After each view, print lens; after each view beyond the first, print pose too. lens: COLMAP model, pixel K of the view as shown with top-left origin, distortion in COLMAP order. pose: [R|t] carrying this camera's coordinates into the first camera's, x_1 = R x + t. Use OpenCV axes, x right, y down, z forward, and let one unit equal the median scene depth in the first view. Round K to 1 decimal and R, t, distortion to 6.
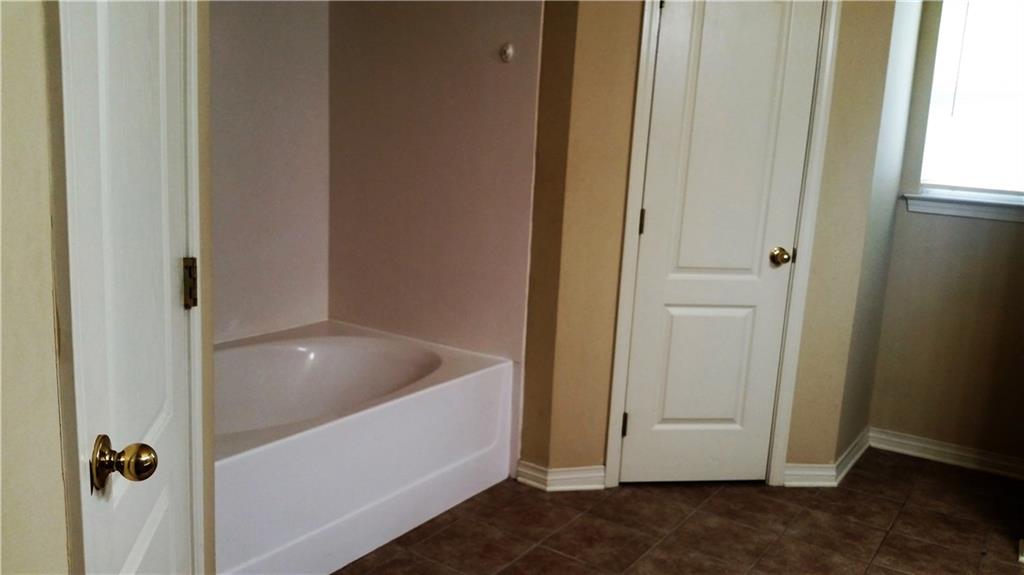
lens RADIAL K [[835.7, 0, 512.0], [0, 835.7, 287.5], [0, 0, 1]] dist [-0.009721, -0.002171]
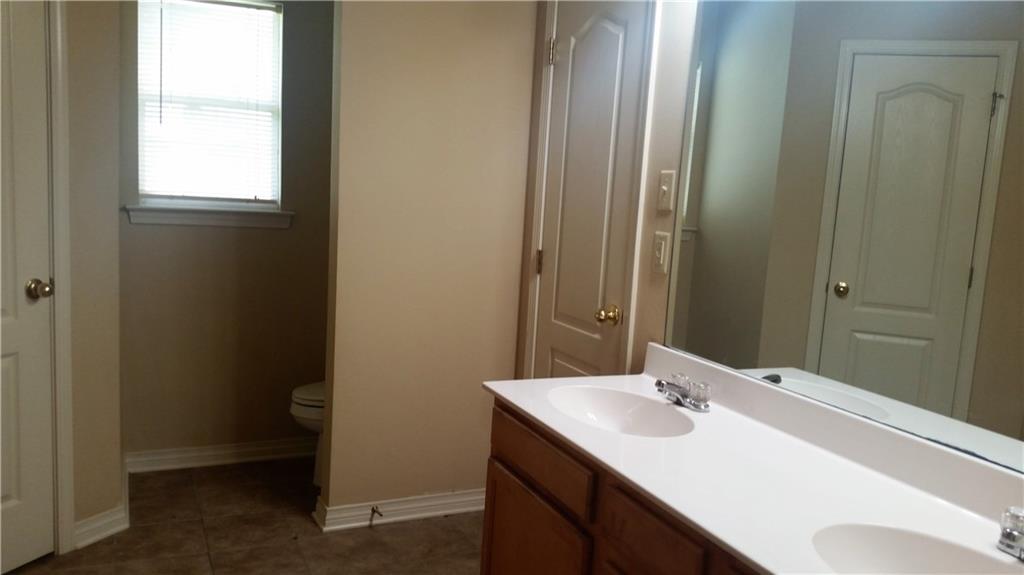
lens RADIAL K [[835.7, 0, 512.0], [0, 835.7, 287.5], [0, 0, 1]] dist [-0.009721, -0.002171]
pose [[0.557294, -0.134667, 0.819322, -0.095262], [0.138539, 0.988009, 0.068160, -0.027779], [-0.818676, 0.075523, 0.569268, 0.115885]]
